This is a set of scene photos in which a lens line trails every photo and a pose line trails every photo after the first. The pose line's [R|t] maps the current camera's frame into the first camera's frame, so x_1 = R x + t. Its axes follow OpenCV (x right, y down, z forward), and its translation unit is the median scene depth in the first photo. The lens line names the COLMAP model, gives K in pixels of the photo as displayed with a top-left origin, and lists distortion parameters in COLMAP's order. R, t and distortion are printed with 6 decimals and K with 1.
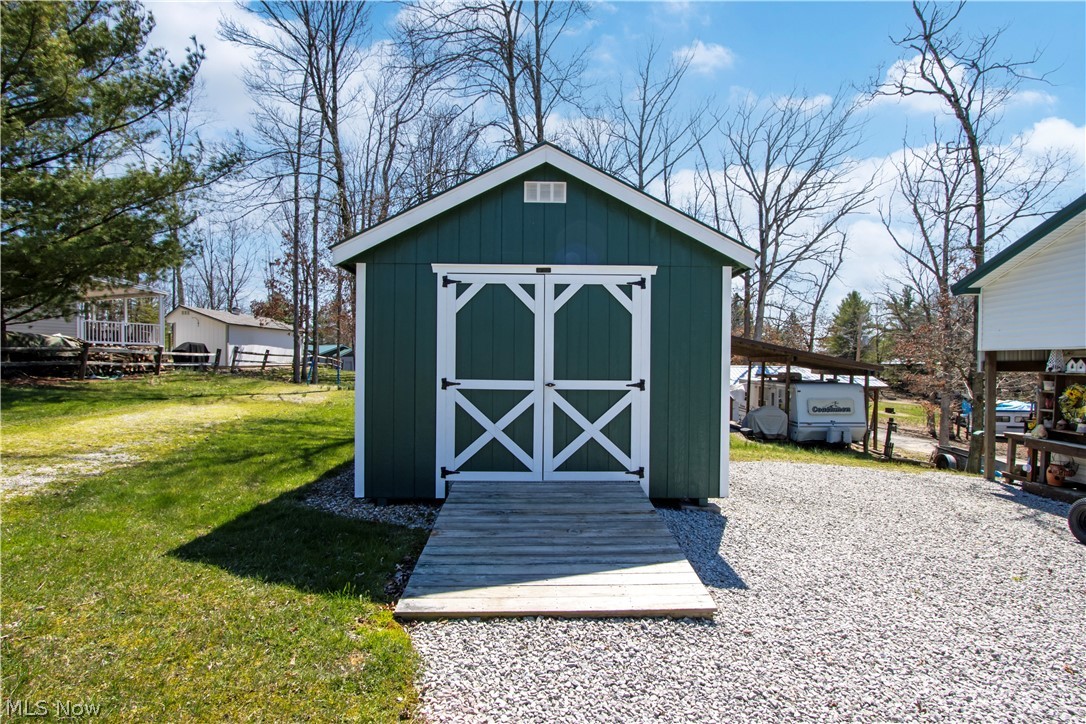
lens RADIAL K [[502.8, 0, 543.0], [0, 502.8, 362.0], [0, 0, 1]] dist [0.000376, -0.000040]
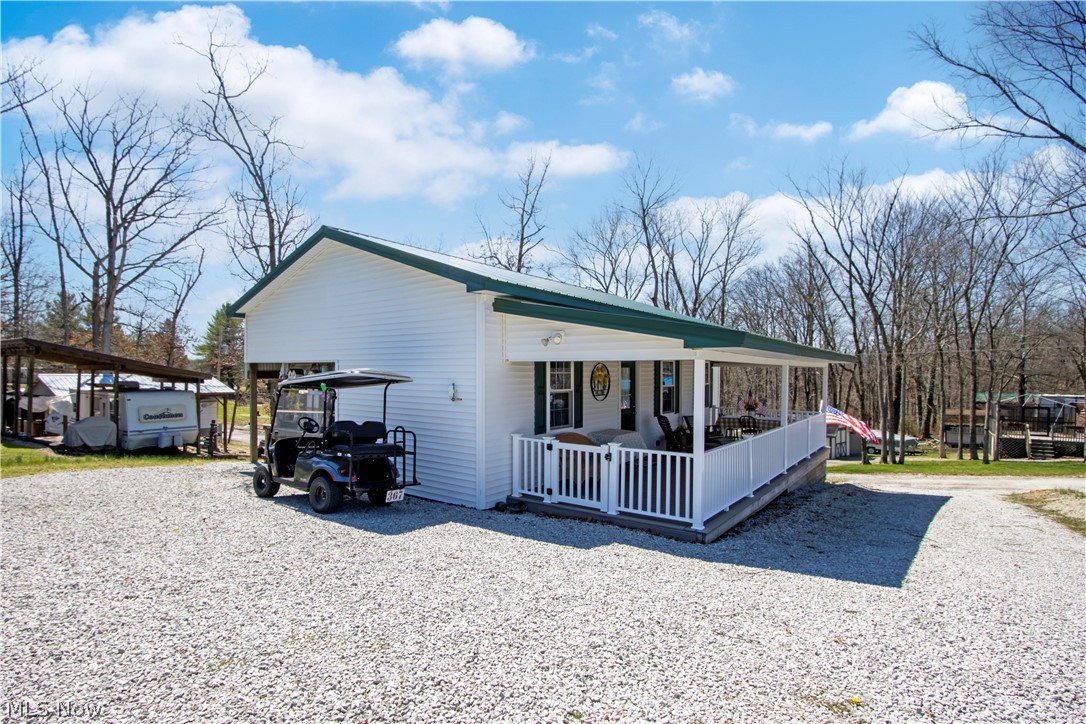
lens RADIAL K [[549.0, 0, 544.5], [0, 549.0, 373.1], [0, 0, 1]] dist [0.000398, 0.000476]
pose [[0.627824, -0.002788, 0.778351, 0.175251], [-0.004997, 0.999959, 0.007612, -0.007098], [-0.778340, -0.008668, 0.627784, -0.316330]]
